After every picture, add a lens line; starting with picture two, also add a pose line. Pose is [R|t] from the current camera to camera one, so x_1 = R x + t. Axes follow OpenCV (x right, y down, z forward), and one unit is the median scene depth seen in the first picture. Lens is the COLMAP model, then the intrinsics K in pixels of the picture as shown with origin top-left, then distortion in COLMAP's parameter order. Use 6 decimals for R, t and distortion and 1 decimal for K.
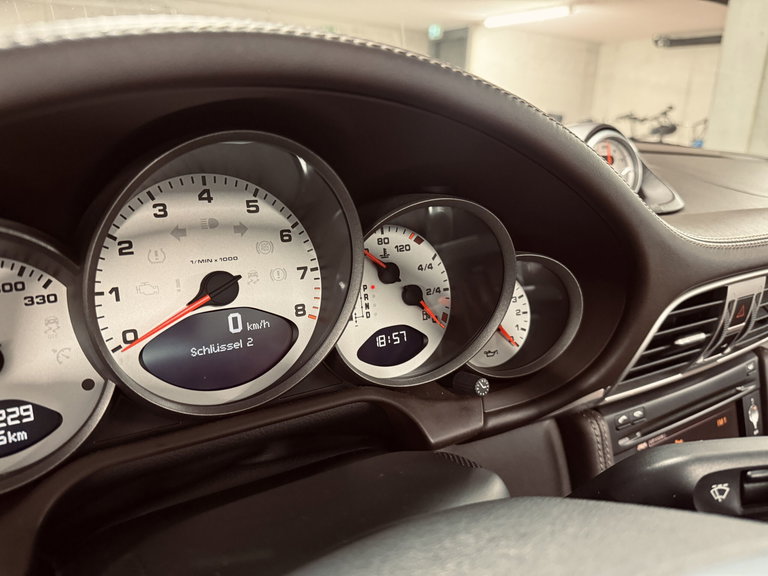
lens RADIAL K [[534.7, 0, 384.0], [0, 534.7, 288.0], [0, 0, 1]] dist [0.094554, -0.160017]
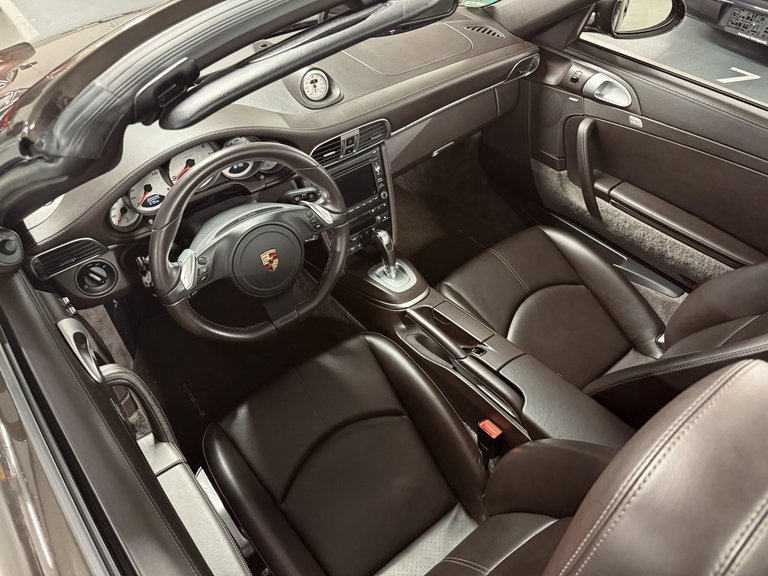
lens RADIAL K [[534.7, 0, 384.0], [0, 534.7, 288.0], [0, 0, 1]] dist [0.094554, -0.160017]
pose [[0.990378, -0.111988, 0.081307, 0.721297], [0.057316, 0.866677, 0.495567, -1.126454], [-0.125964, -0.486138, 0.864756, -3.230190]]
